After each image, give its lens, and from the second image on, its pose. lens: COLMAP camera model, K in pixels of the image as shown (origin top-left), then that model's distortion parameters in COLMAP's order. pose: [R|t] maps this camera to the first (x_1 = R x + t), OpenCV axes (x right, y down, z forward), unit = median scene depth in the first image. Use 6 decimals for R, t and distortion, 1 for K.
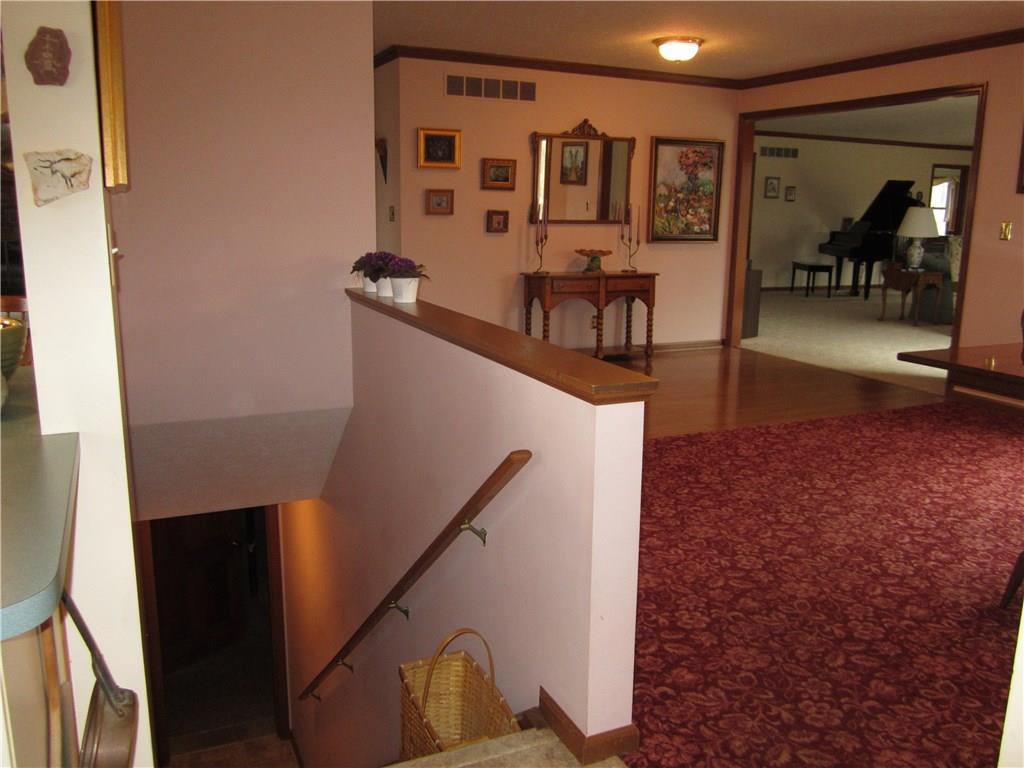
lens RADIAL K [[847.6, 0, 512.0], [0, 847.6, 384.0], [0, 0, 1]] dist [-0.043838, 0.018037]
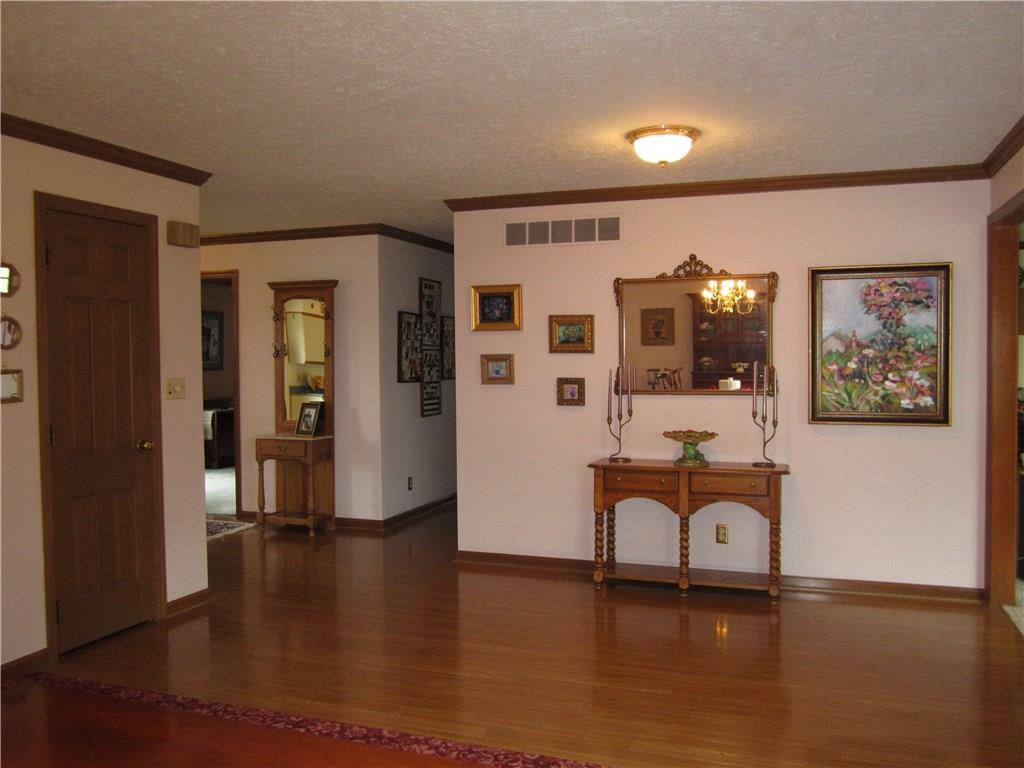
lens RADIAL K [[847.6, 0, 512.0], [0, 847.6, 384.0], [0, 0, 1]] dist [-0.043838, 0.018037]
pose [[0.708549, 0.003077, -0.705655, 0.460286], [-0.128393, 0.983861, -0.124629, -0.084898], [0.693883, 0.178907, 0.697509, 0.370015]]
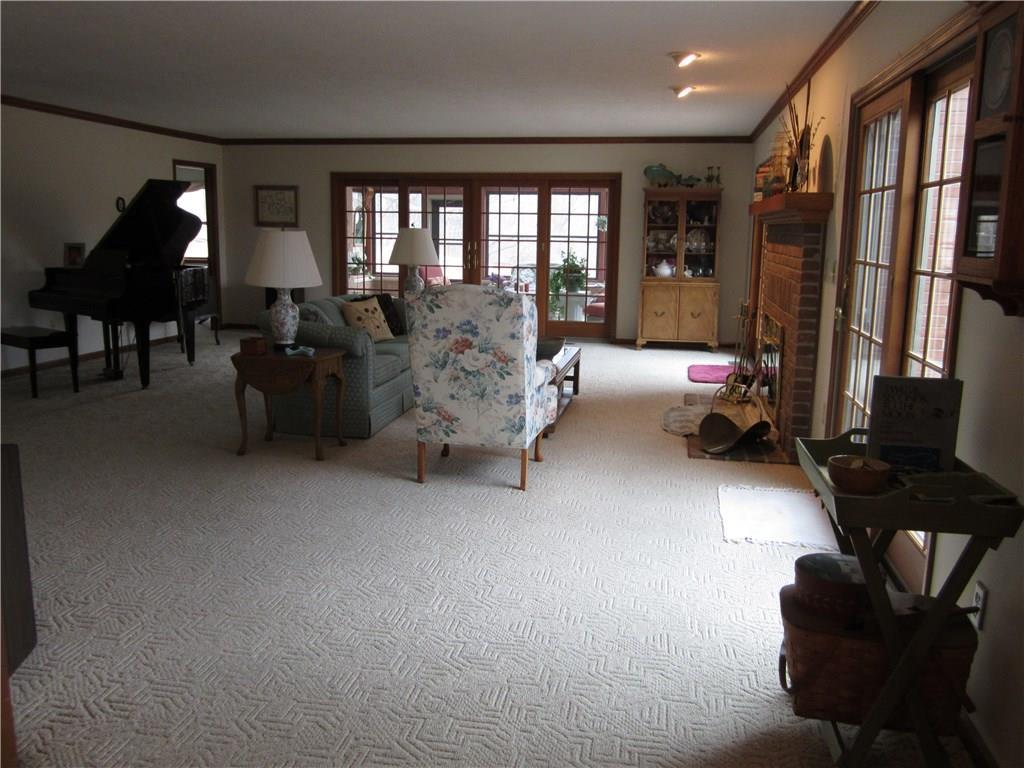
lens RADIAL K [[847.6, 0, 512.0], [0, 847.6, 384.0], [0, 0, 1]] dist [-0.043838, 0.018037]
pose [[0.582574, -0.152775, 0.798290, 0.179314], [0.161195, 0.984383, 0.070752, -0.167395], [-0.796633, 0.087462, 0.598103, 0.748530]]
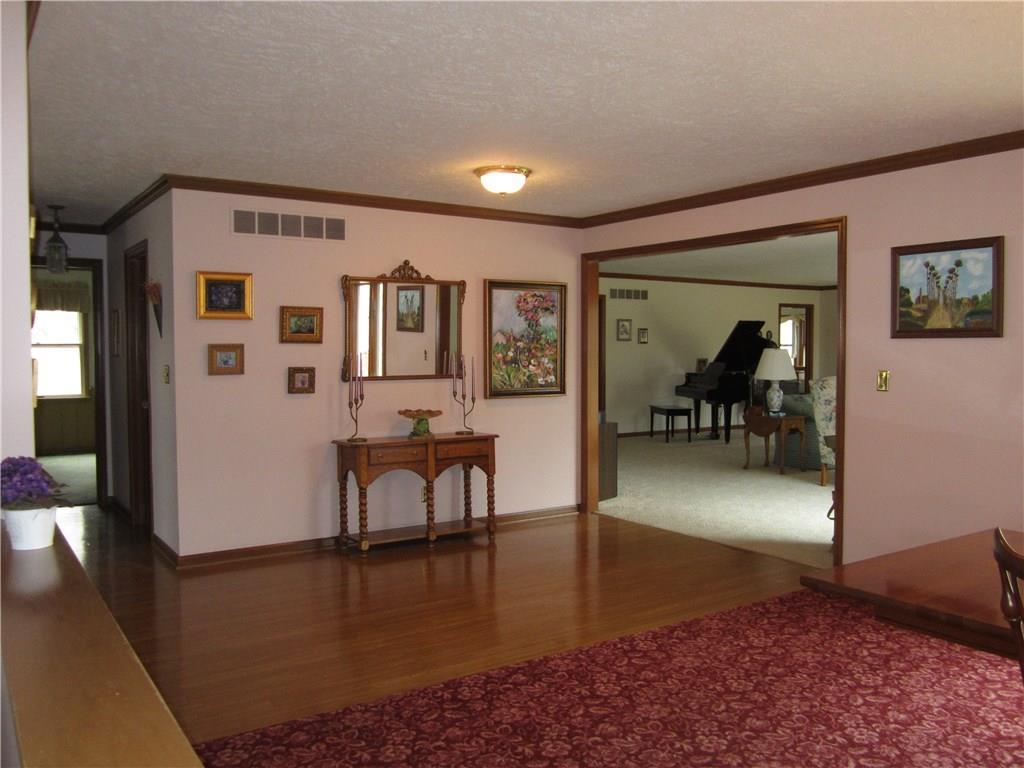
lens RADIAL K [[847.6, 0, 512.0], [0, 847.6, 384.0], [0, 0, 1]] dist [-0.043838, 0.018037]
pose [[0.987604, -0.024164, 0.155096, 0.052958], [0.049101, 0.986052, -0.159031, -0.042553], [-0.149090, 0.164675, 0.975015, 0.147731]]
